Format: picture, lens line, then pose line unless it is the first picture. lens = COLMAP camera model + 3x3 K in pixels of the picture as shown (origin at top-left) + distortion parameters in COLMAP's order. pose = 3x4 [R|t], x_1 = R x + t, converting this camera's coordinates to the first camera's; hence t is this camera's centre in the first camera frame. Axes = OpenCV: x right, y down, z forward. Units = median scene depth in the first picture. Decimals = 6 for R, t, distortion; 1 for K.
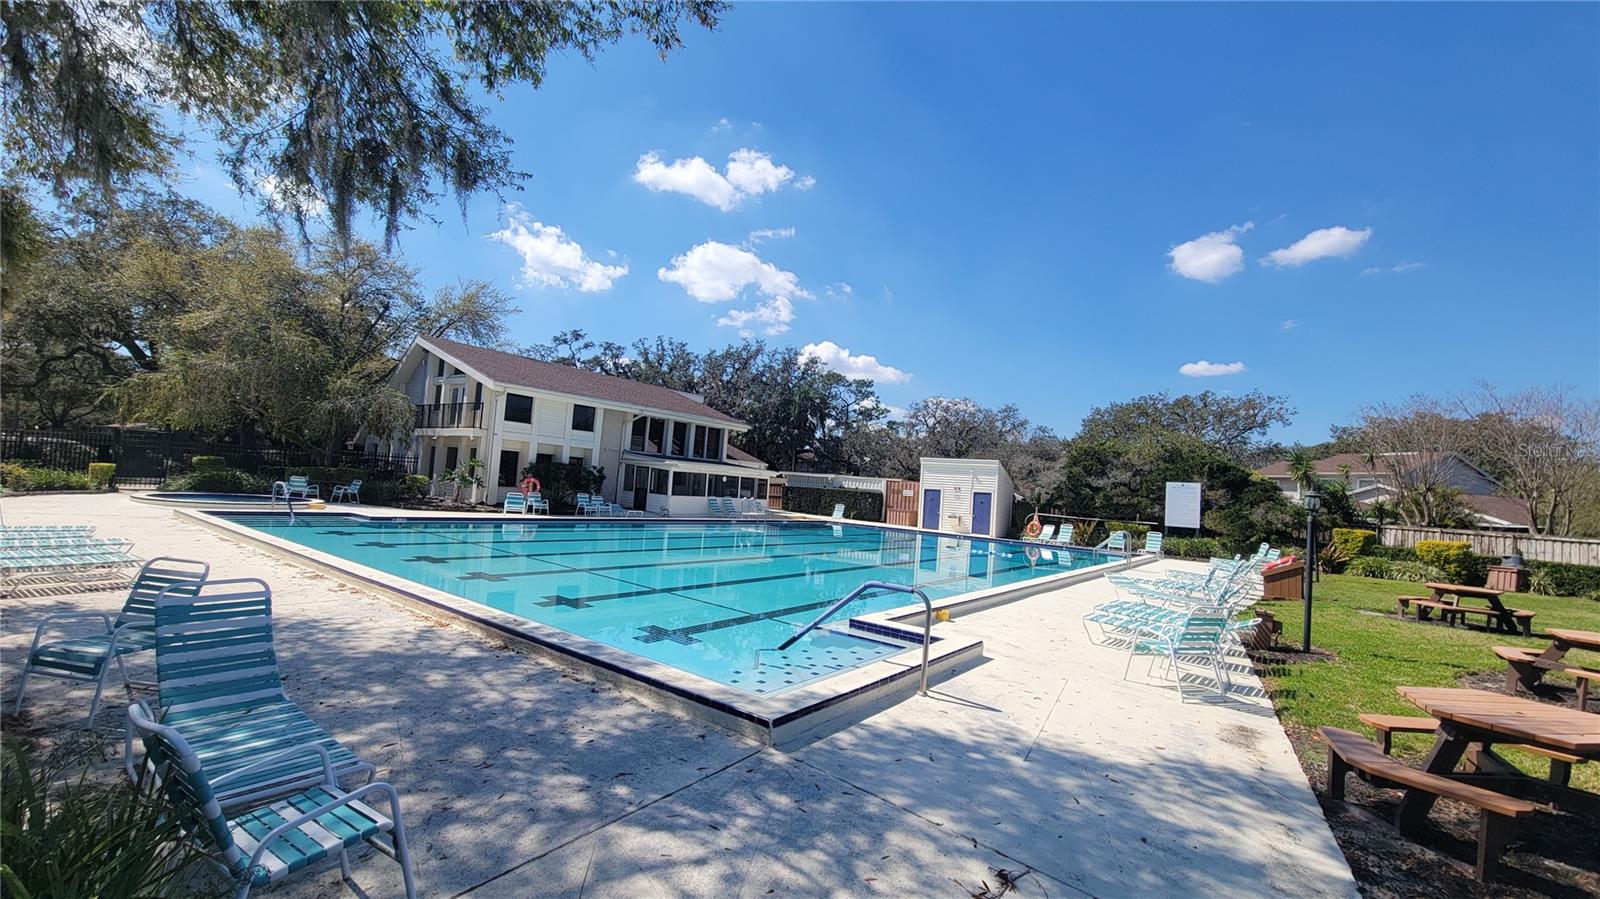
lens RADIAL K [[660.6, 0, 800.0], [0, 660.6, 449.5], [0, 0, 1]] dist [-0.000041, 0.000020]
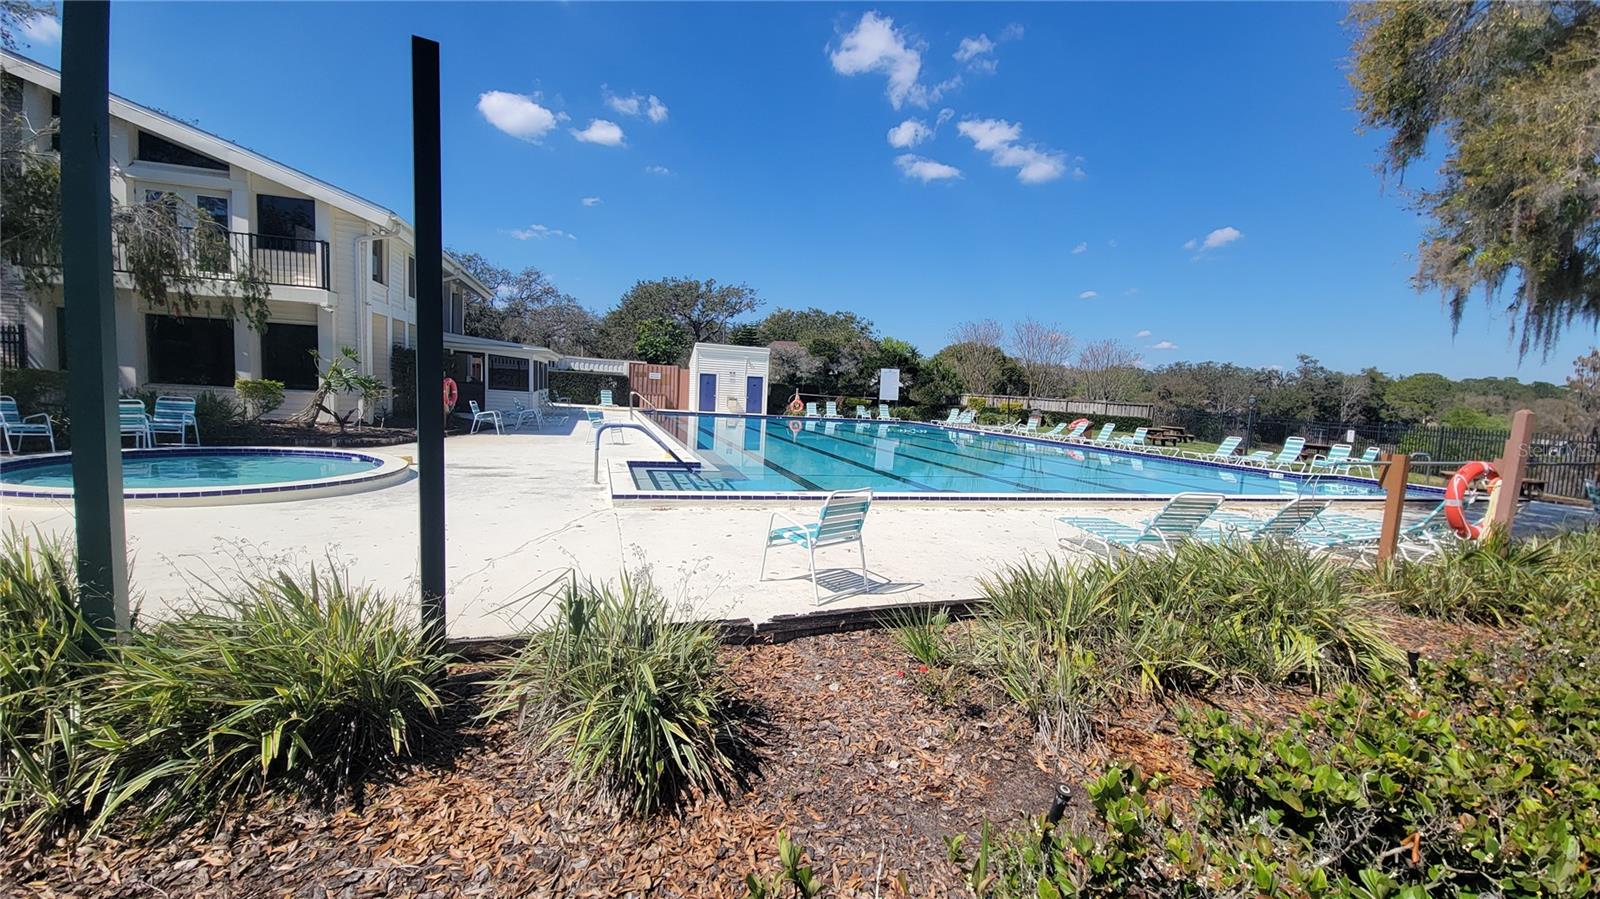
lens RADIAL K [[660.6, 0, 800.0], [0, 660.6, 449.5], [0, 0, 1]] dist [-0.000041, 0.000020]
pose [[0.611428, -0.112457, 0.783268, -0.576231], [-0.058549, 0.980707, 0.186508, -0.027873], [-0.789131, -0.159895, 0.593048, 0.245188]]
